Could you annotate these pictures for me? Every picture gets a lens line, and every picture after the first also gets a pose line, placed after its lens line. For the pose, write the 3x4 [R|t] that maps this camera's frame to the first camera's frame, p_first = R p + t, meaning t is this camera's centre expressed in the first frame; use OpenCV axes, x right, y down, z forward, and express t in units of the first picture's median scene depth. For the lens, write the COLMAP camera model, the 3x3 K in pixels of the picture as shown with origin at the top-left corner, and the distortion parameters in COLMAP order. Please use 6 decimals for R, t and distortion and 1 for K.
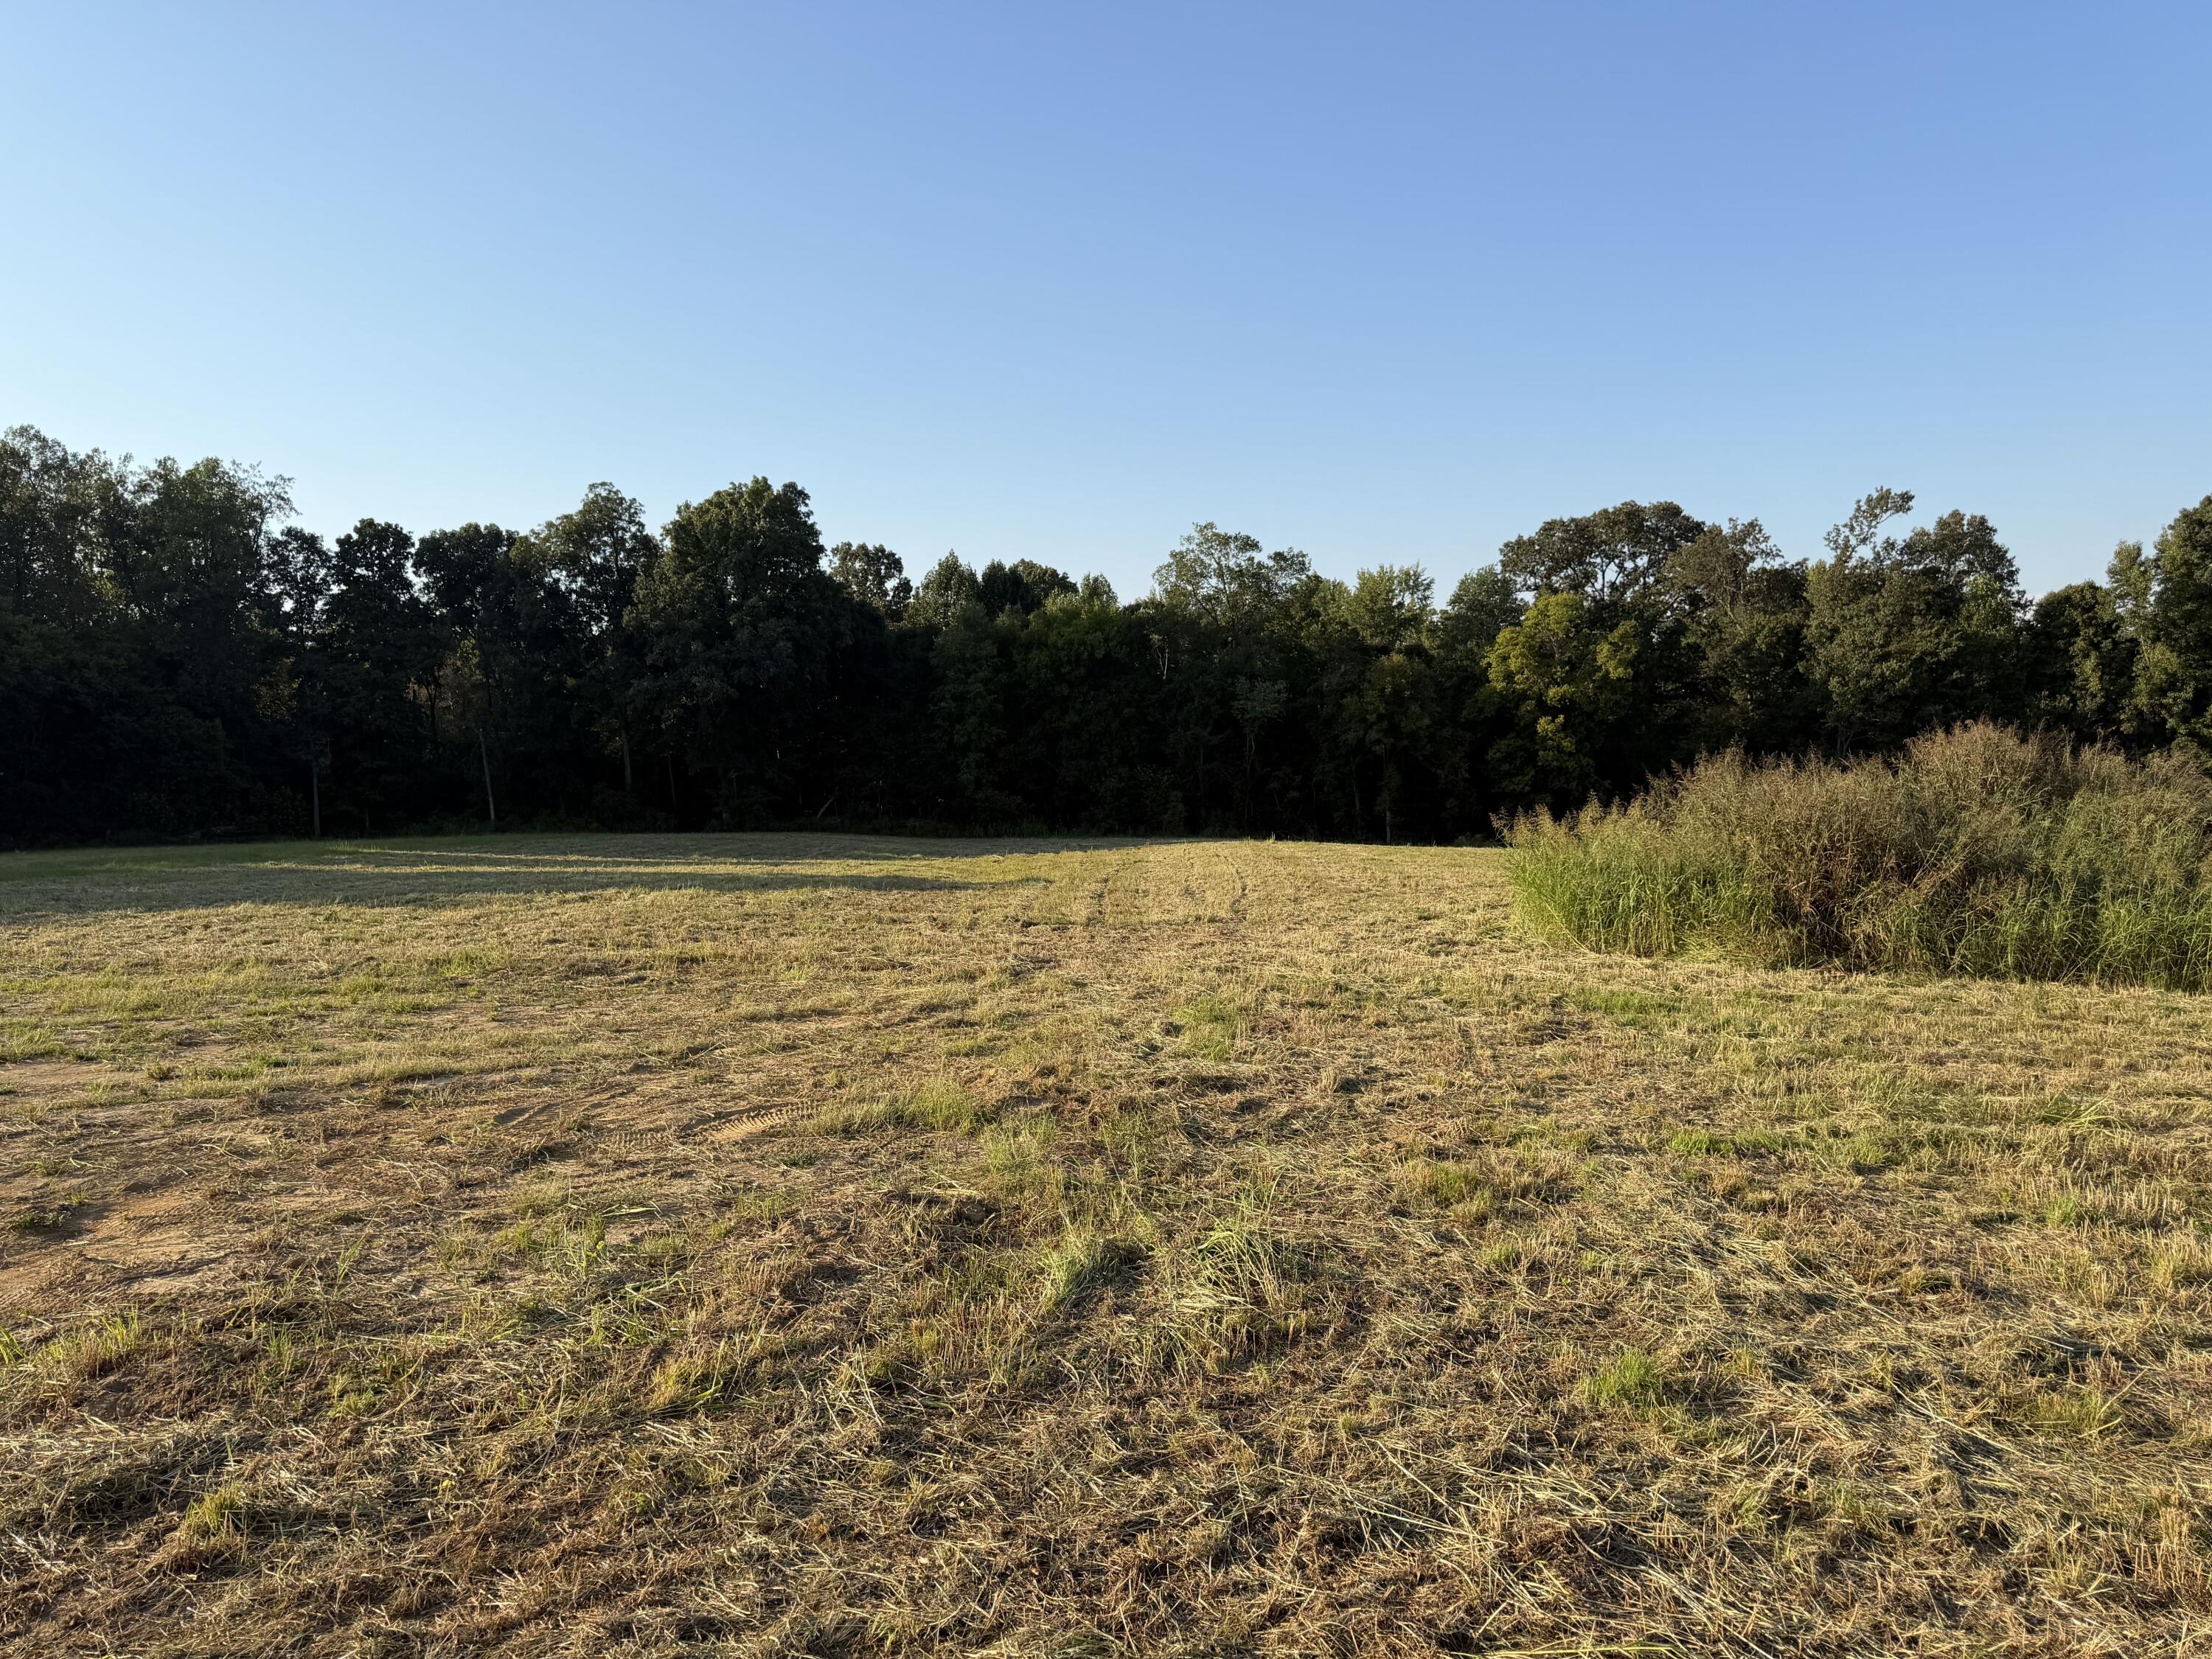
lens RADIAL K [[1557.0, 0, 1105.2], [0, 1557.0, 836.1], [0, 0, 1]] dist [0.073952, -0.083805]
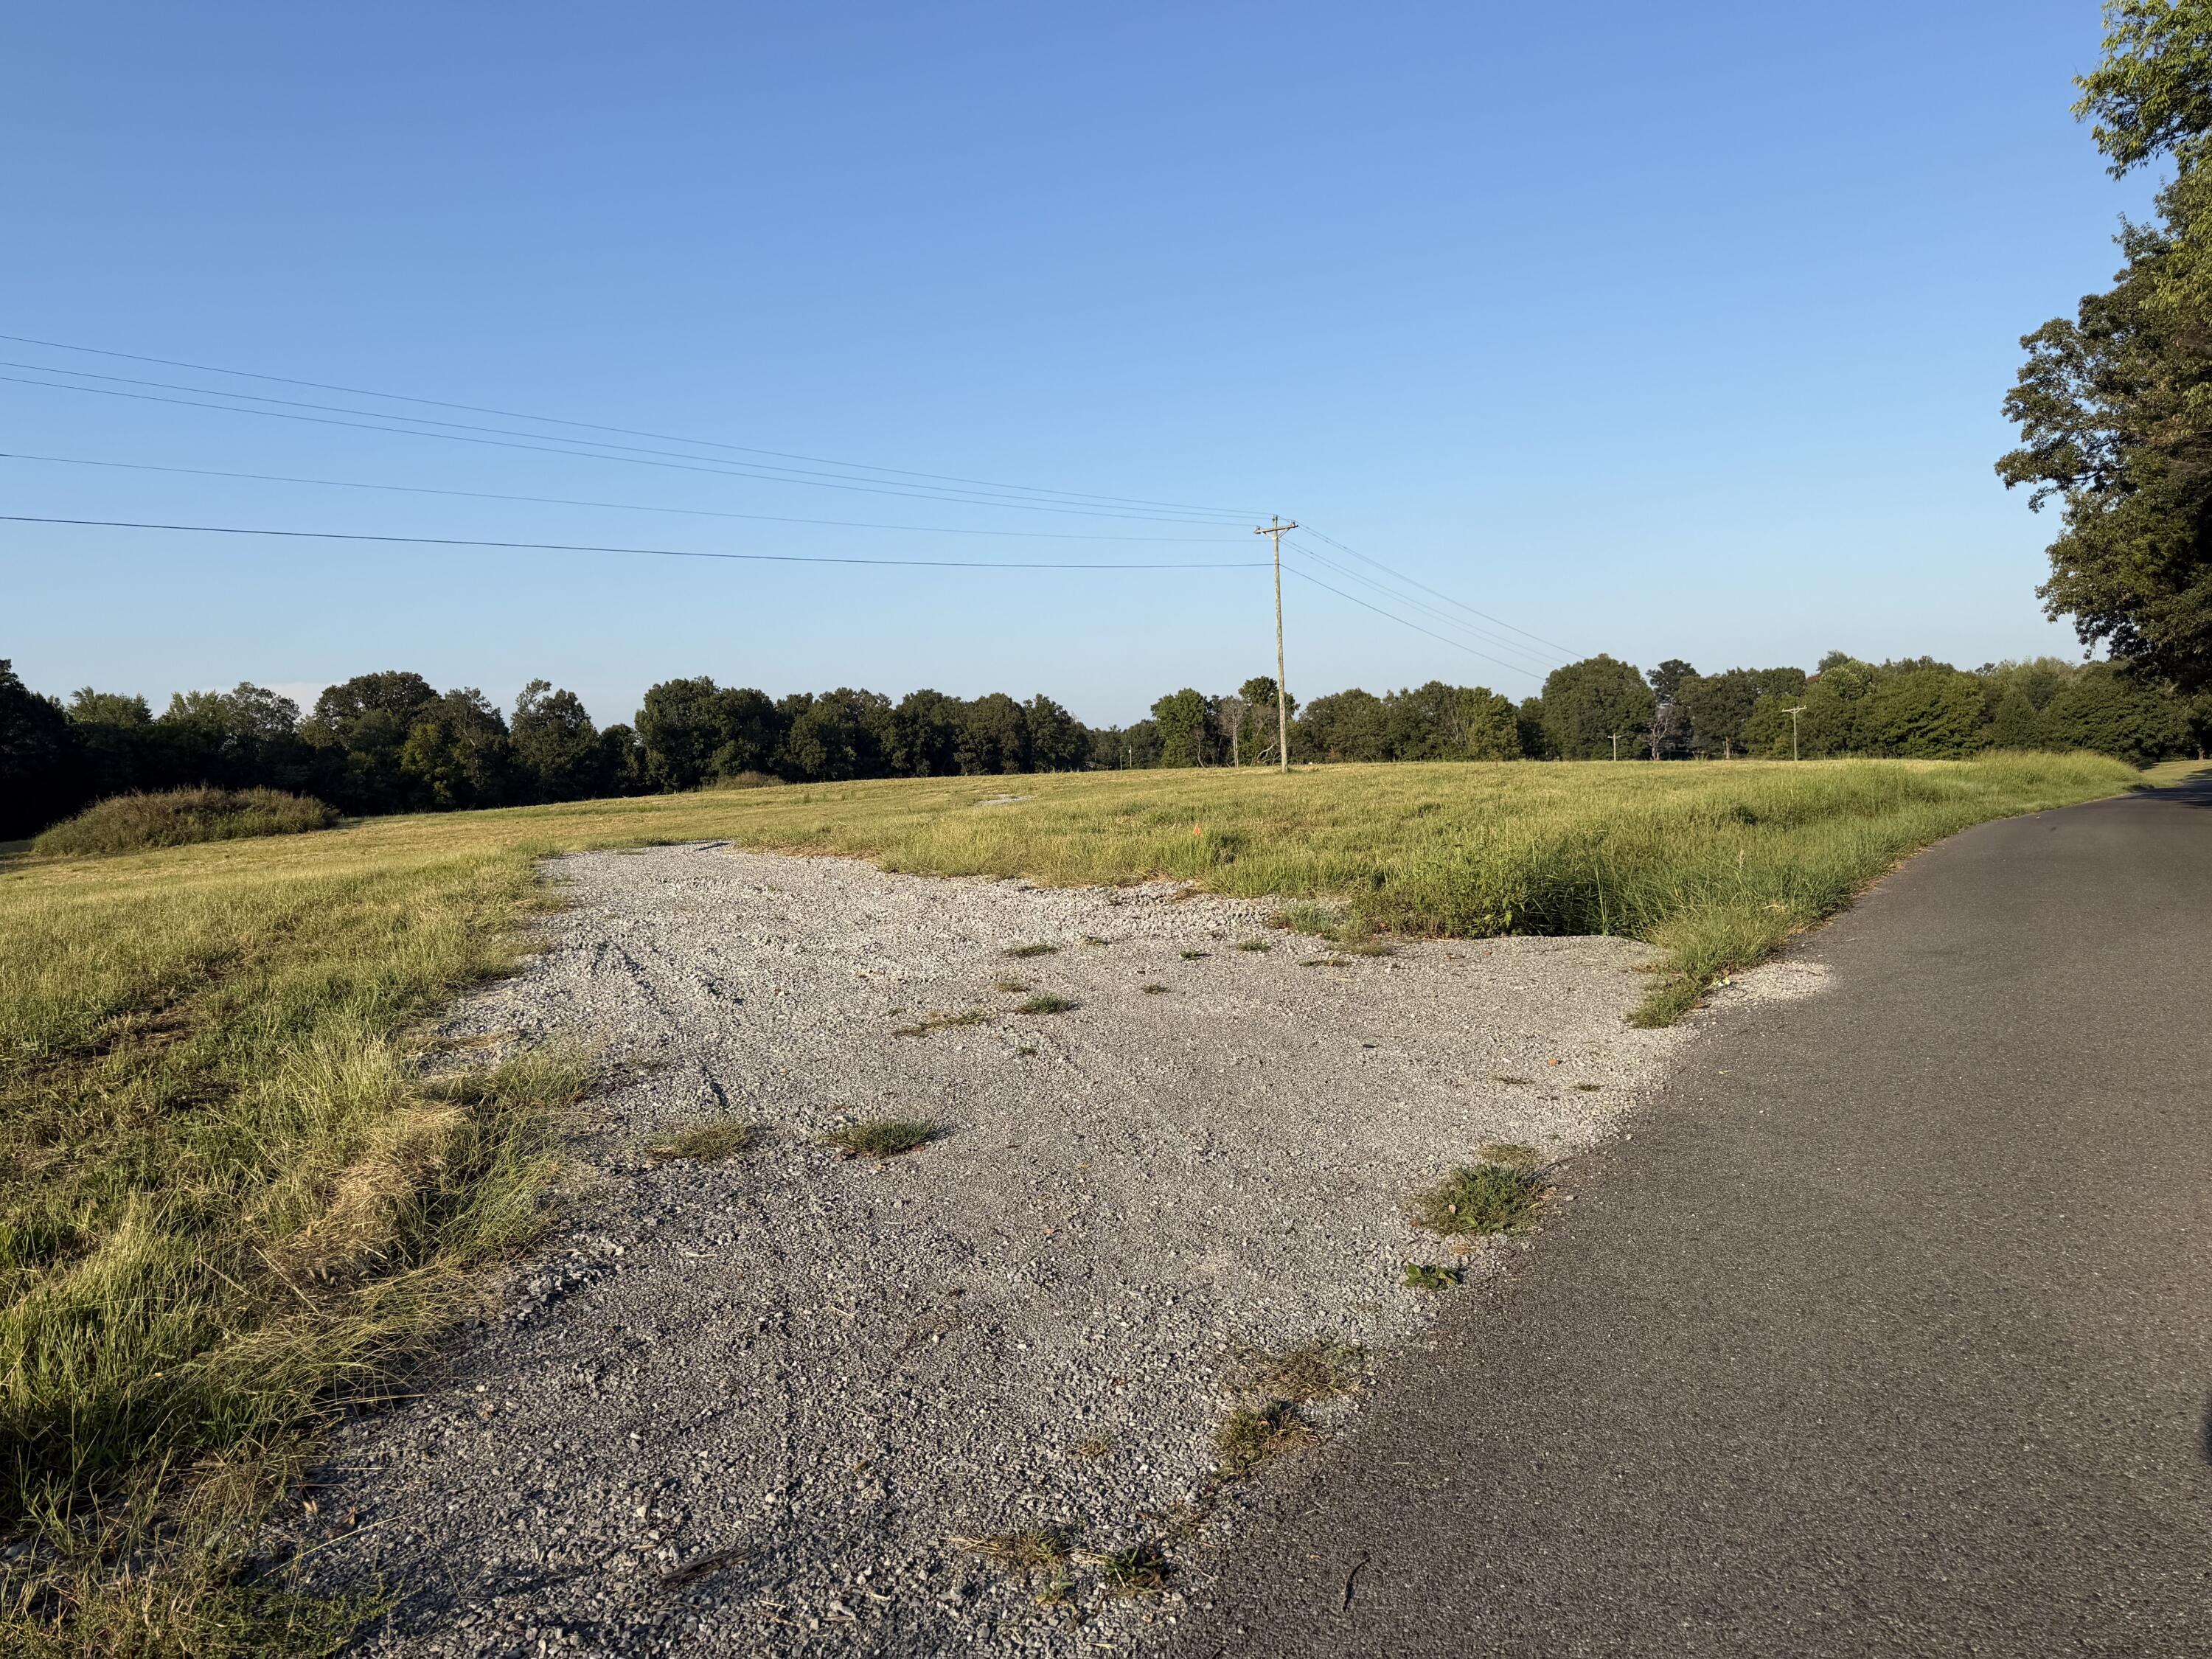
lens RADIAL K [[1557.0, 0, 1101.6], [0, 1557.0, 837.7], [0, 0, 1]] dist [0.073952, -0.083805]
pose [[0.543905, -0.043751, 0.838005, -2.819094], [0.087846, 0.996121, -0.005010, 0.250767], [-0.834536, 0.076340, 0.545639, -2.563626]]
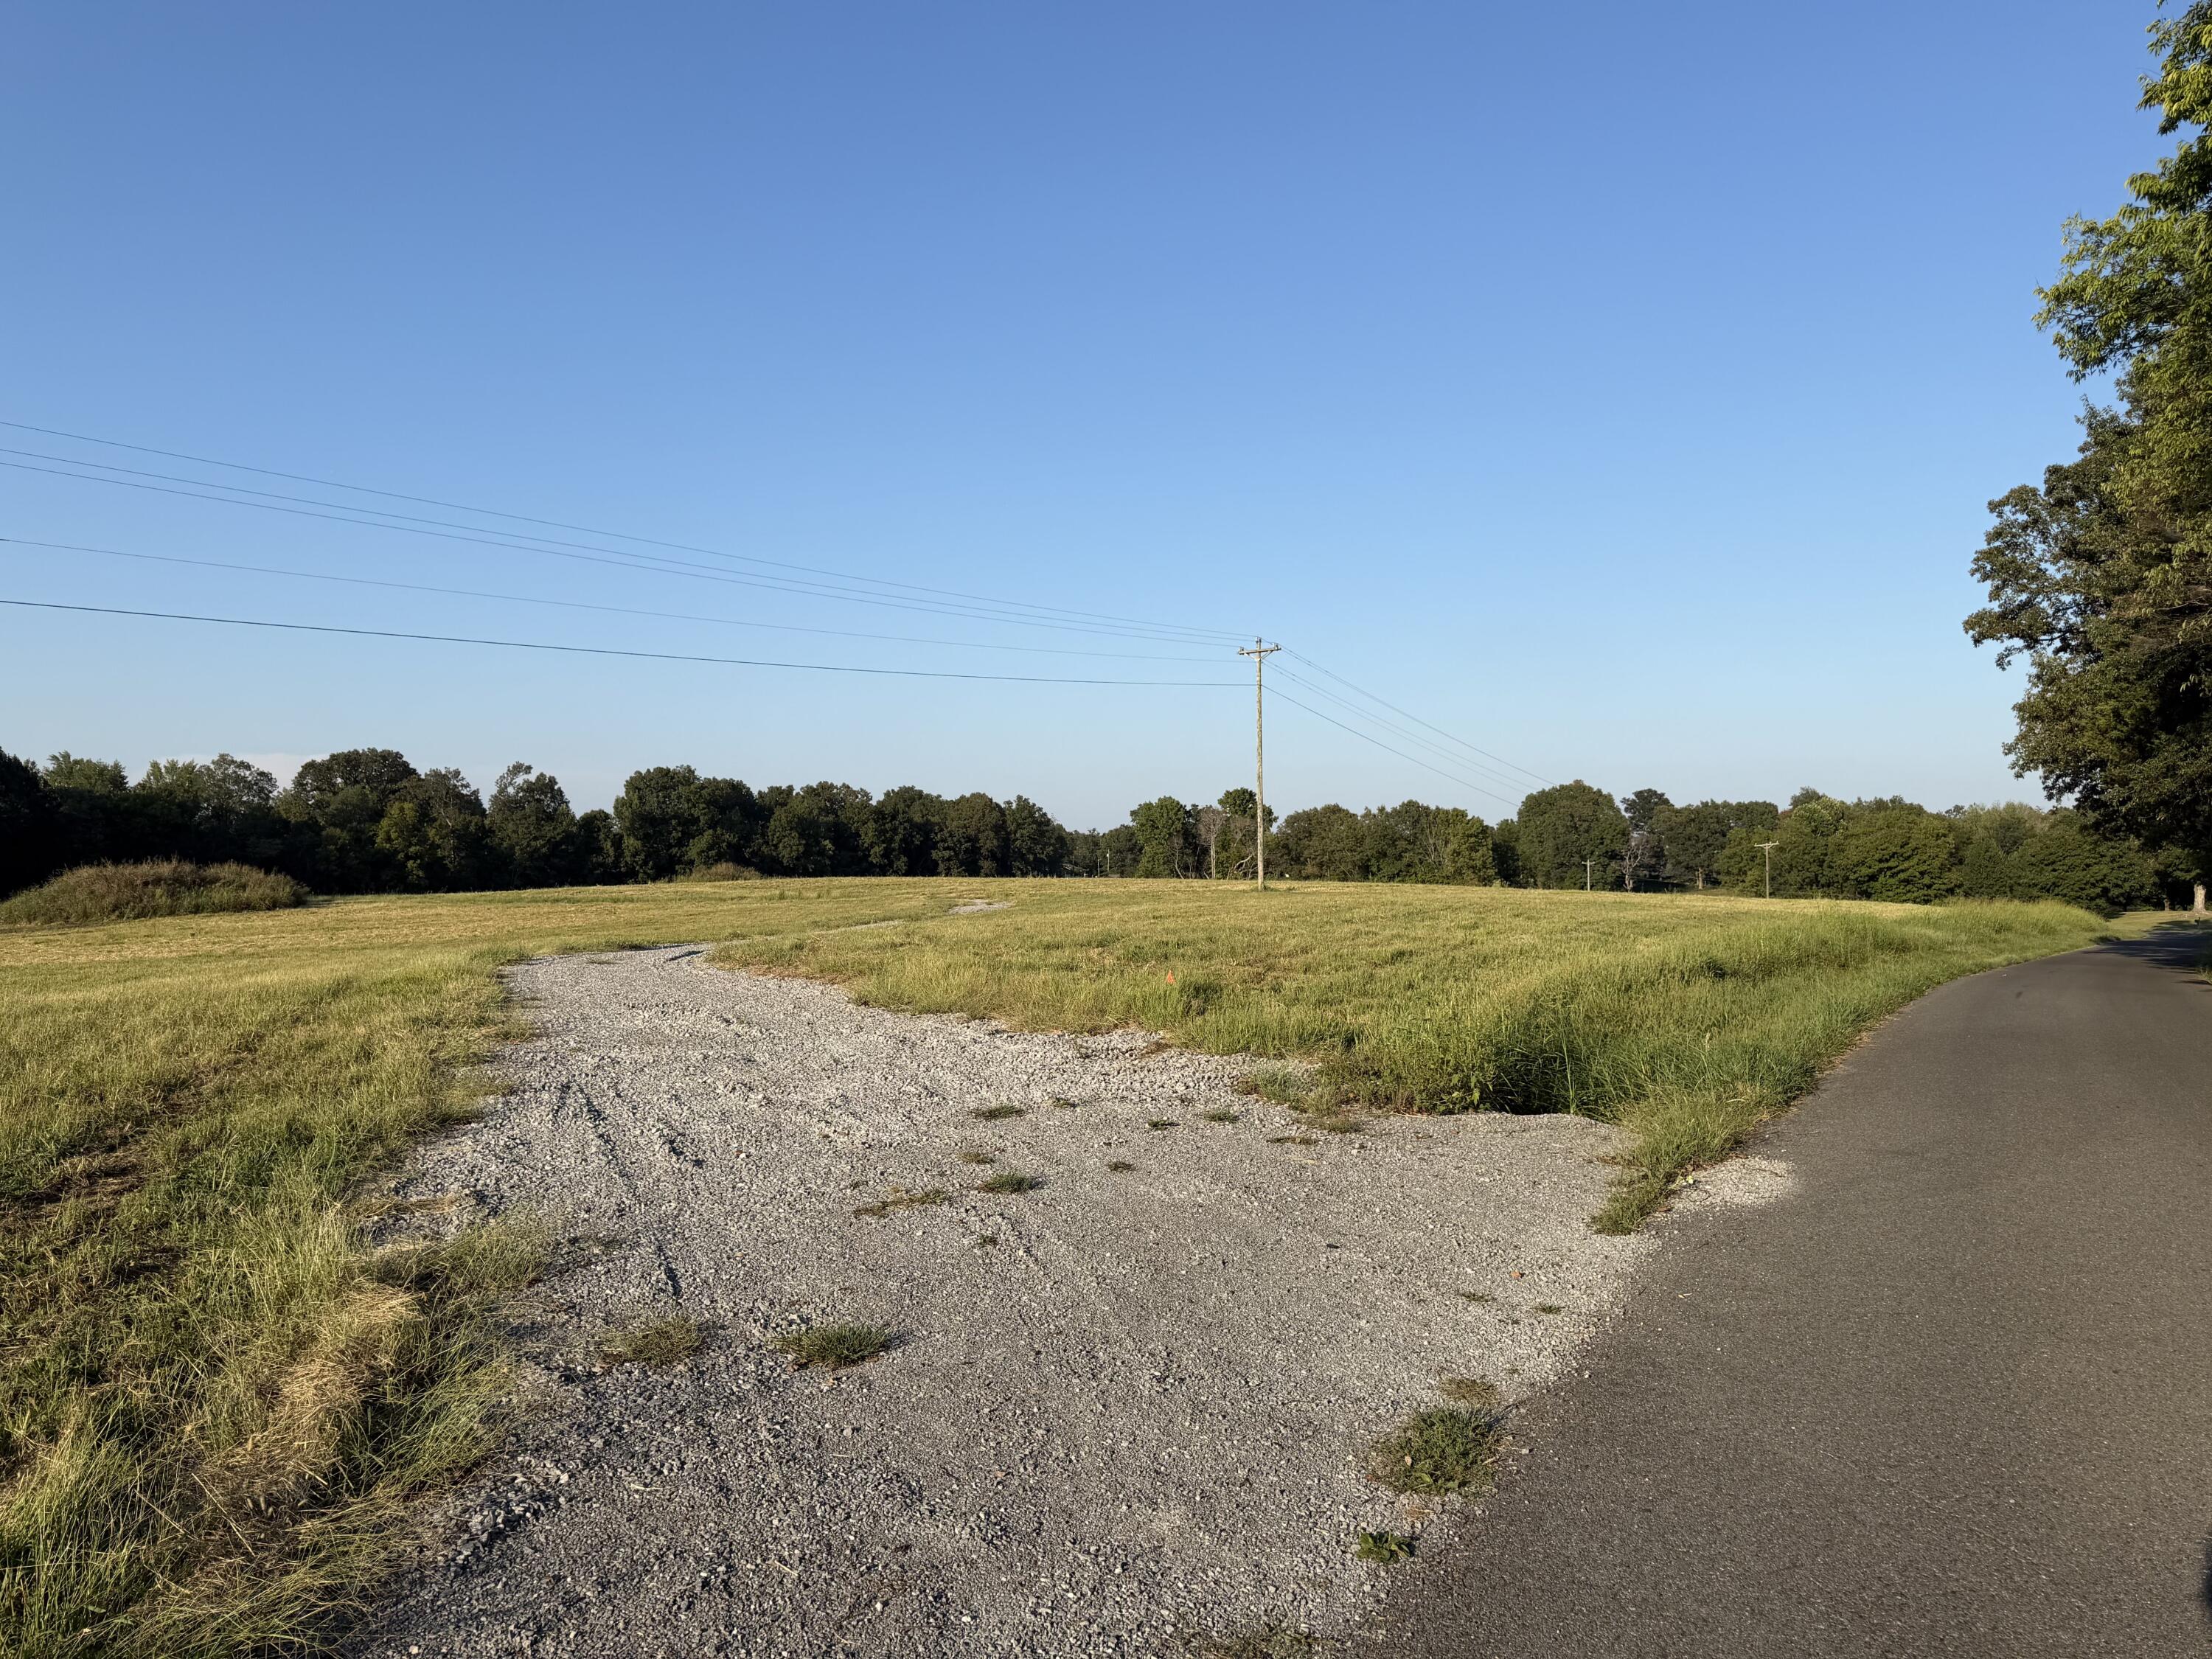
lens RADIAL K [[1557.0, 0, 1098.7], [0, 1557.0, 825.0], [0, 0, 1]] dist [0.073952, -0.083805]
pose [[0.533021, 0.040071, 0.845152, -2.820593], [0.048218, 0.995816, -0.077625, 0.241370], [-0.844727, 0.082128, 0.528859, -2.565637]]
